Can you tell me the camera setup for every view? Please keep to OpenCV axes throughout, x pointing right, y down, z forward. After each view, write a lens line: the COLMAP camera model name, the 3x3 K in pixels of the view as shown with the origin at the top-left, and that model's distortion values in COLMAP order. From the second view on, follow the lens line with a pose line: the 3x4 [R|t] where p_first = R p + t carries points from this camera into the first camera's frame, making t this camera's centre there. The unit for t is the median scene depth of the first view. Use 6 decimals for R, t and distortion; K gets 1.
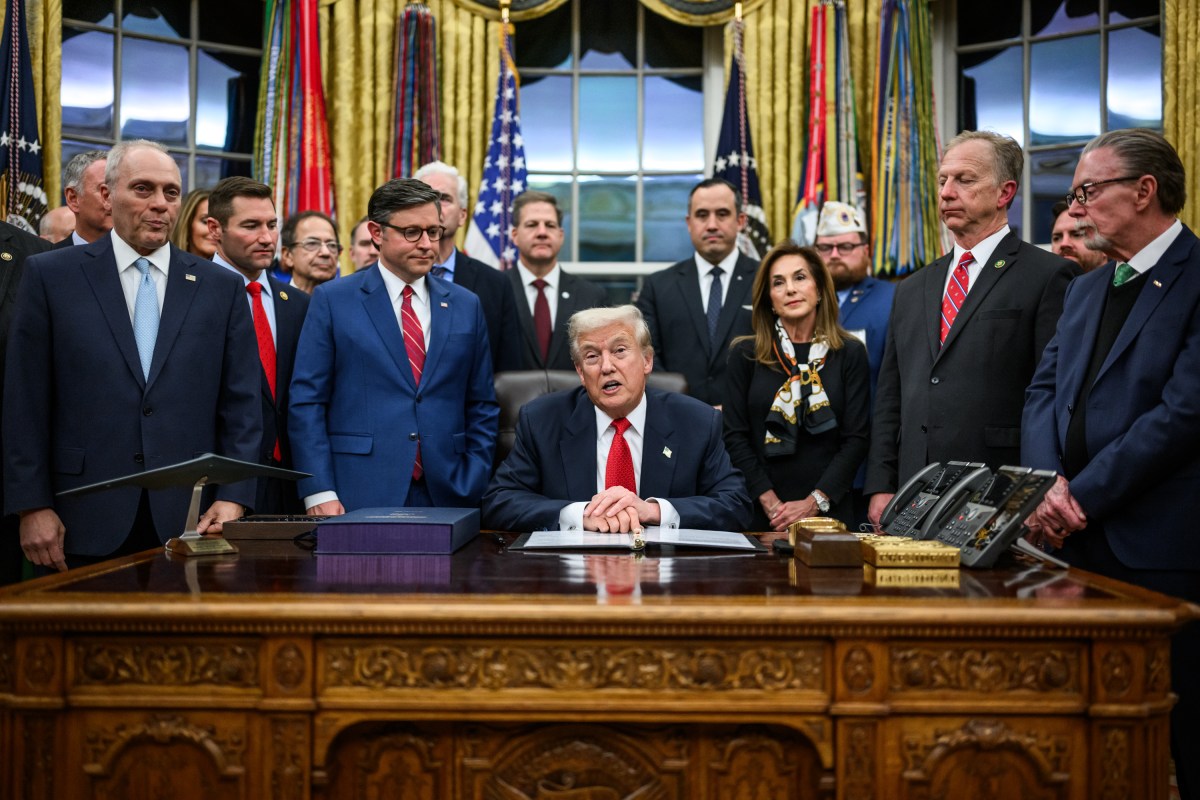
lens RADIAL K [[1136.0, 0, 602.3], [0, 1136.0, 402.1], [0, 0, 1]] dist [-0.006245, 0.000828]
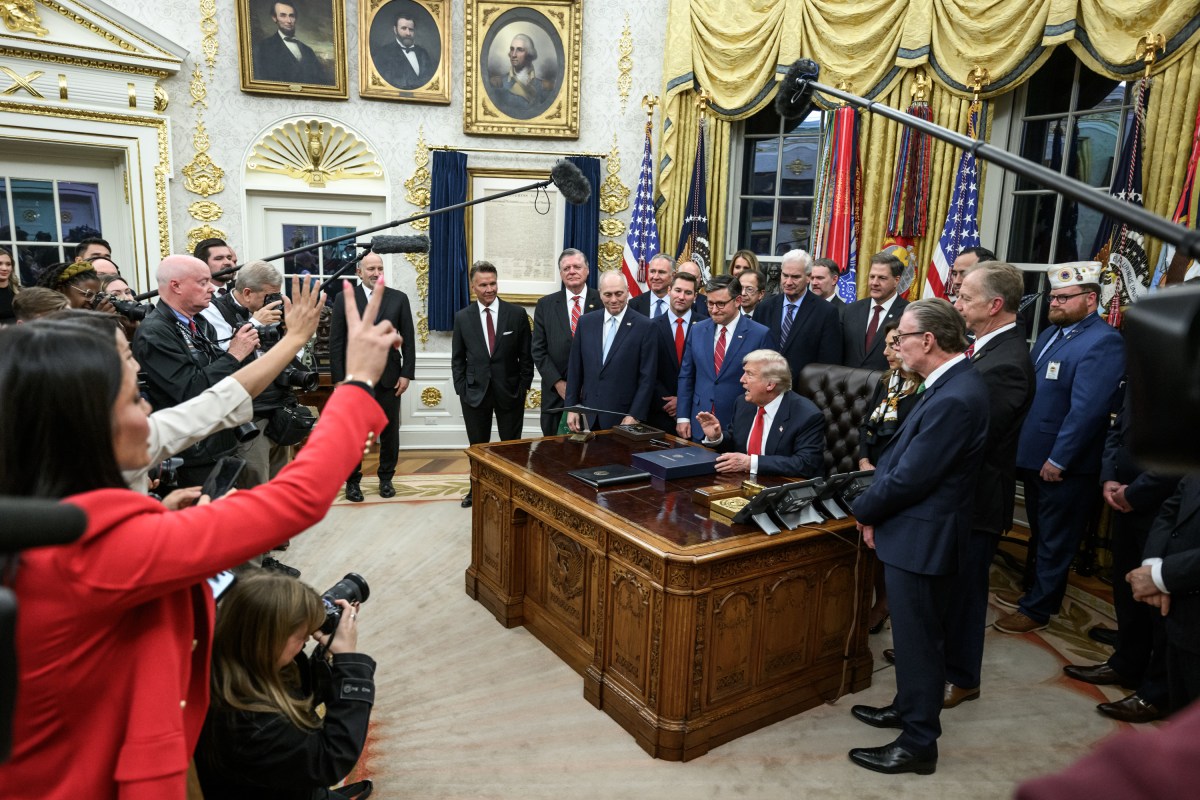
lens RADIAL K [[810.7, 0, 602.0], [0, 810.7, 400.3], [0, 0, 1]] dist [0.004952, 0.002793]
pose [[0.564897, 0.165357, -0.808423, 0.674731], [-0.013110, 0.981390, 0.191575, -0.183692], [0.825057, -0.097621, 0.556552, -0.029359]]
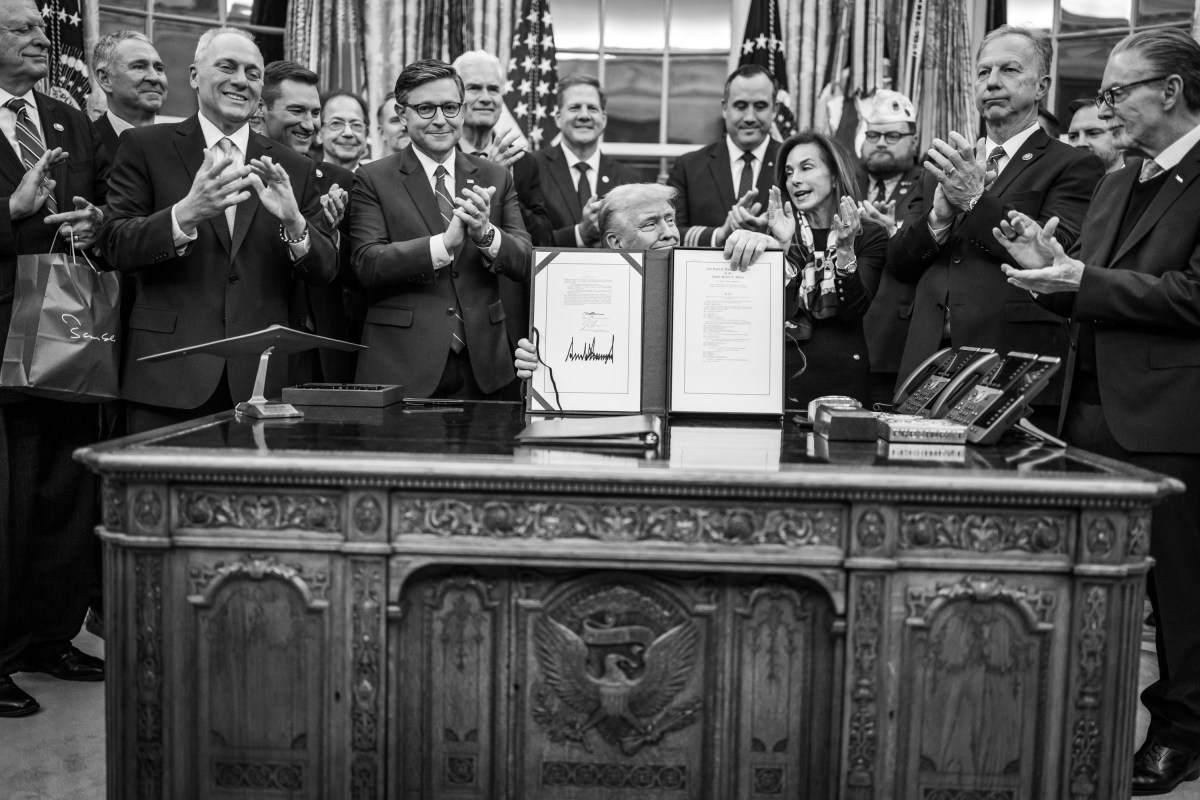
lens RADIAL K [[1135.4, 0, 594.3], [0, 1135.4, 405.4], [0, 0, 1]] dist [-0.003116, -0.002161]
pose [[0.999676, 0.021751, -0.013200, -0.014035], [-0.020166, 0.993709, 0.110166, -0.002185], [0.015513, -0.109864, 0.993826, -0.042267]]
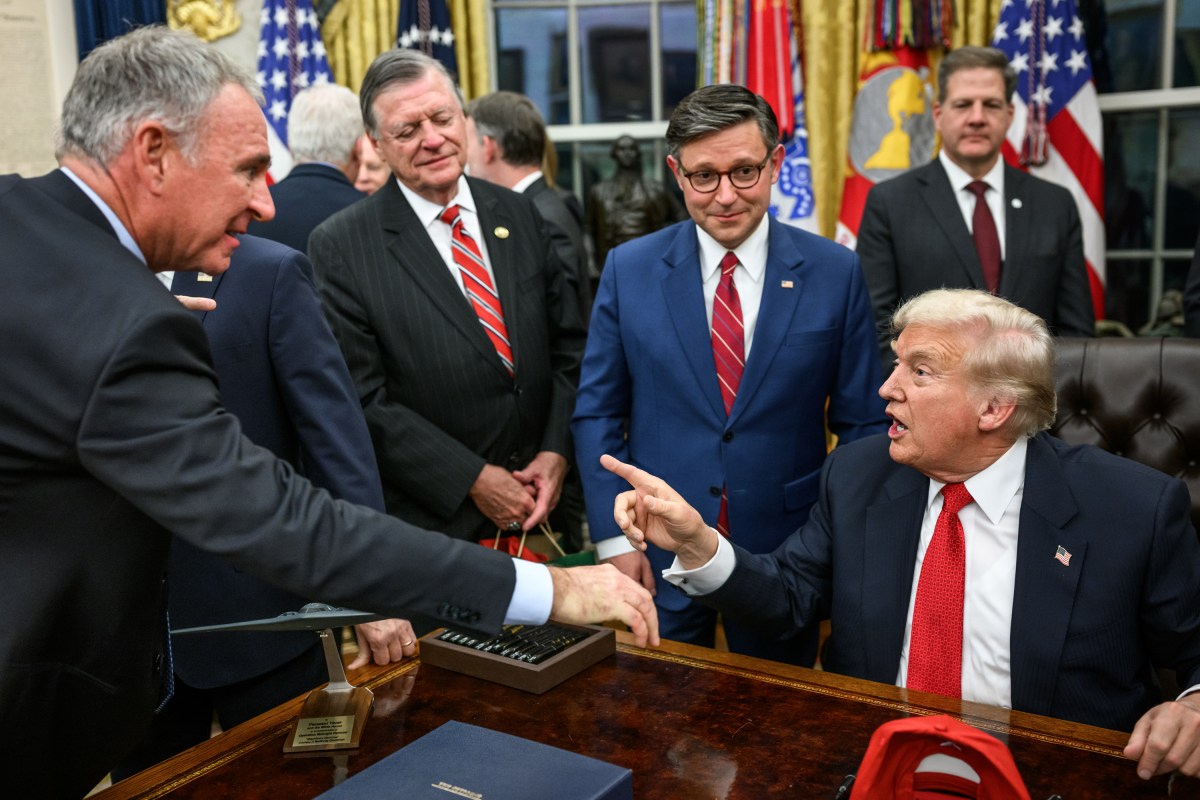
lens RADIAL K [[1151.2, 0, 584.8], [0, 1151.2, 396.1], [0, 0, 1]] dist [-0.002638, 0.012214]
pose [[0.844061, 0.049558, -0.533952, 0.081781], [0.048998, 0.984428, 0.168823, -0.097702], [0.534004, -0.168660, 0.828489, 0.272746]]
